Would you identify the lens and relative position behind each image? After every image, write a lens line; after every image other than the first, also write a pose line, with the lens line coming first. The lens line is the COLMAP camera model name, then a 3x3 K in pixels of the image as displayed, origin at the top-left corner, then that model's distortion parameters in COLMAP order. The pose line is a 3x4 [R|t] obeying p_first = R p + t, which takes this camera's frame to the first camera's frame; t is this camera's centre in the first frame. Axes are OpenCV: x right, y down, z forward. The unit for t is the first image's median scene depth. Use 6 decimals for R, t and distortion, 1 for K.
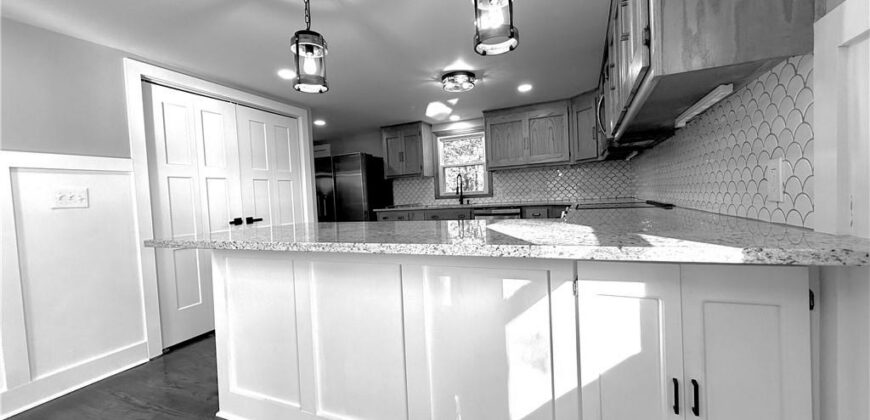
lens RADIAL K [[348.1, 0, 434.3], [0, 348.1, 210.8], [0, 0, 1]] dist [0.000831, 0.000100]
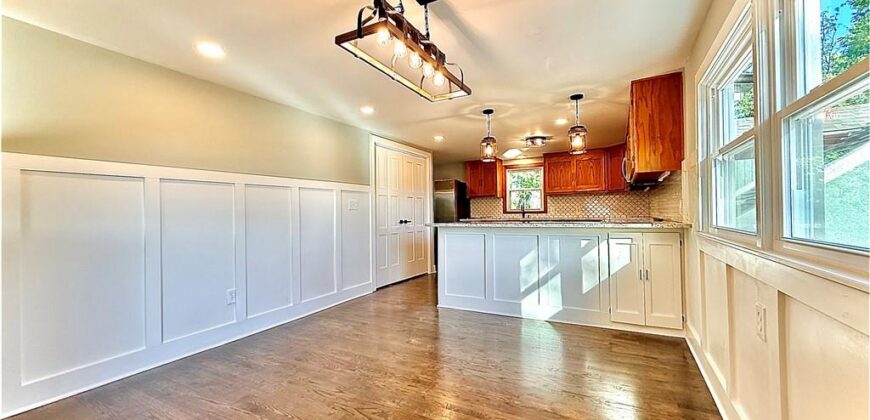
lens RADIAL K [[348.1, 0, 434.3], [0, 348.1, 210.8], [0, 0, 1]] dist [0.000831, 0.000100]
pose [[0.996335, 0.034528, -0.078264, -0.187533], [-0.038202, 0.998213, -0.045941, 0.033513], [0.076538, 0.048763, 0.995874, -0.460710]]
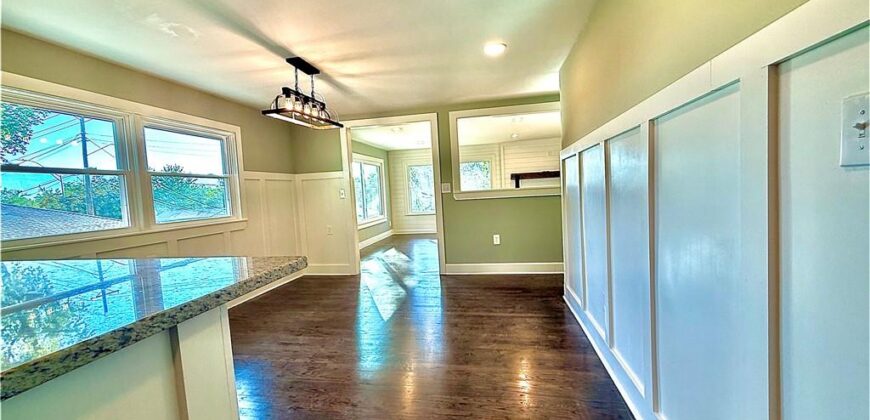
lens RADIAL K [[344.8, 0, 435.0], [0, 344.8, 210.0], [0, 0, 1]] dist [-0.000490, -0.000007]
pose [[-0.967526, 0.114157, -0.225524, -0.300615], [0.090852, 0.989639, 0.111177, -0.016151], [0.235879, 0.087077, -0.967873, 0.532501]]
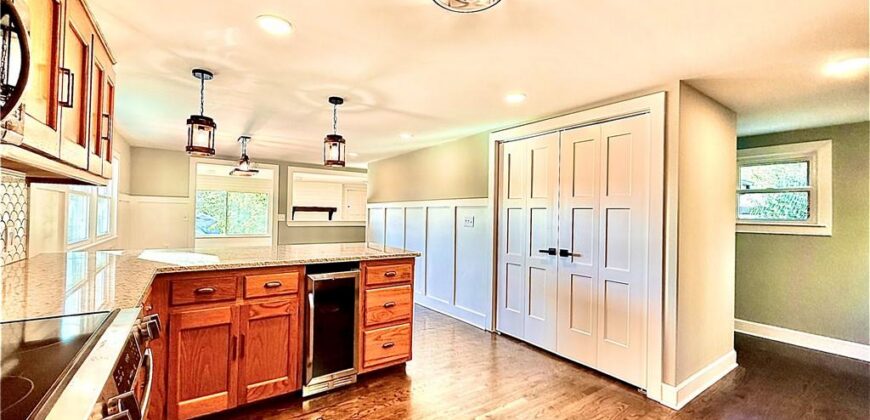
lens RADIAL K [[348.1, 0, 434.3], [0, 348.1, 210.8], [0, 0, 1]] dist [0.000831, 0.000100]
pose [[-0.515111, 0.031835, -0.856532, 0.308927], [-0.030997, 0.997964, 0.055733, -0.088336], [0.856563, 0.055259, -0.513076, 0.829770]]
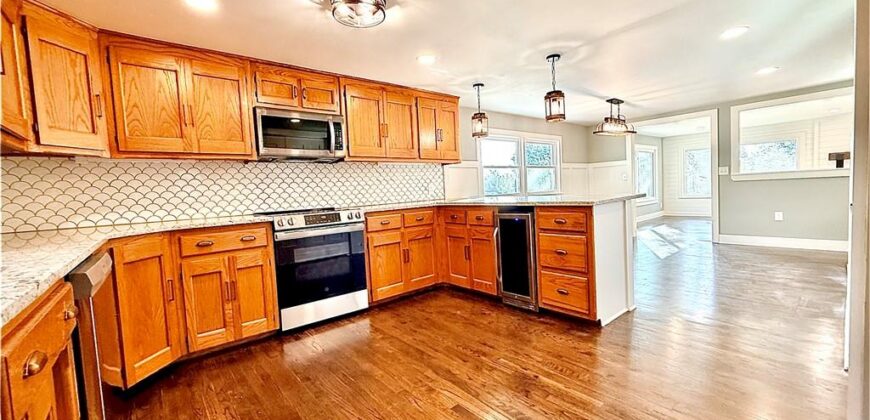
lens RADIAL K [[348.1, 0, 434.3], [0, 348.1, 210.8], [0, 0, 1]] dist [0.000831, 0.000100]
pose [[-0.891399, 0.068389, 0.448031, -0.207016], [0.114466, 0.990473, 0.076551, -0.034681], [-0.438527, 0.119522, -0.890735, 1.069618]]
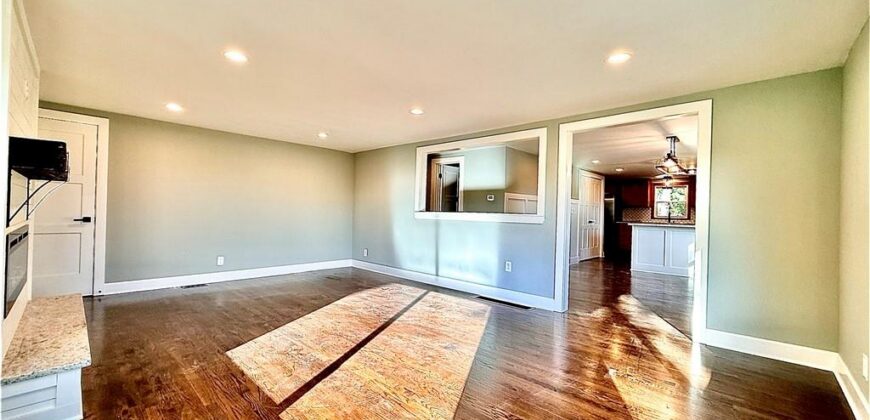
lens RADIAL K [[344.8, 0, 435.0], [0, 344.8, 210.0], [0, 0, 1]] dist [-0.000490, -0.000007]
pose [[0.940164, 0.070393, -0.333371, -0.549746], [-0.084820, 0.995977, -0.028900, 0.081094], [0.329995, 0.055447, 0.942353, -1.308820]]
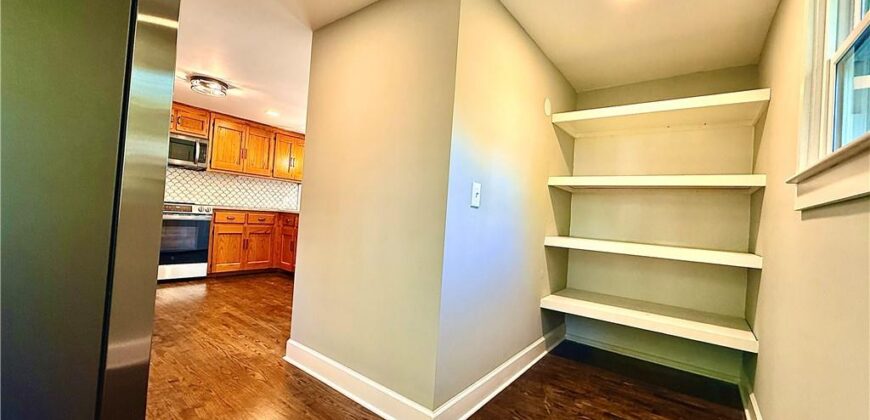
lens RADIAL K [[344.8, 0, 435.0], [0, 344.8, 210.0], [0, 0, 1]] dist [-0.000490, -0.000007]
pose [[-0.972923, -0.014016, 0.230703, -0.592195], [-0.010675, 0.999819, 0.015721, -0.013055], [-0.230882, 0.012832, -0.972897, 1.309548]]
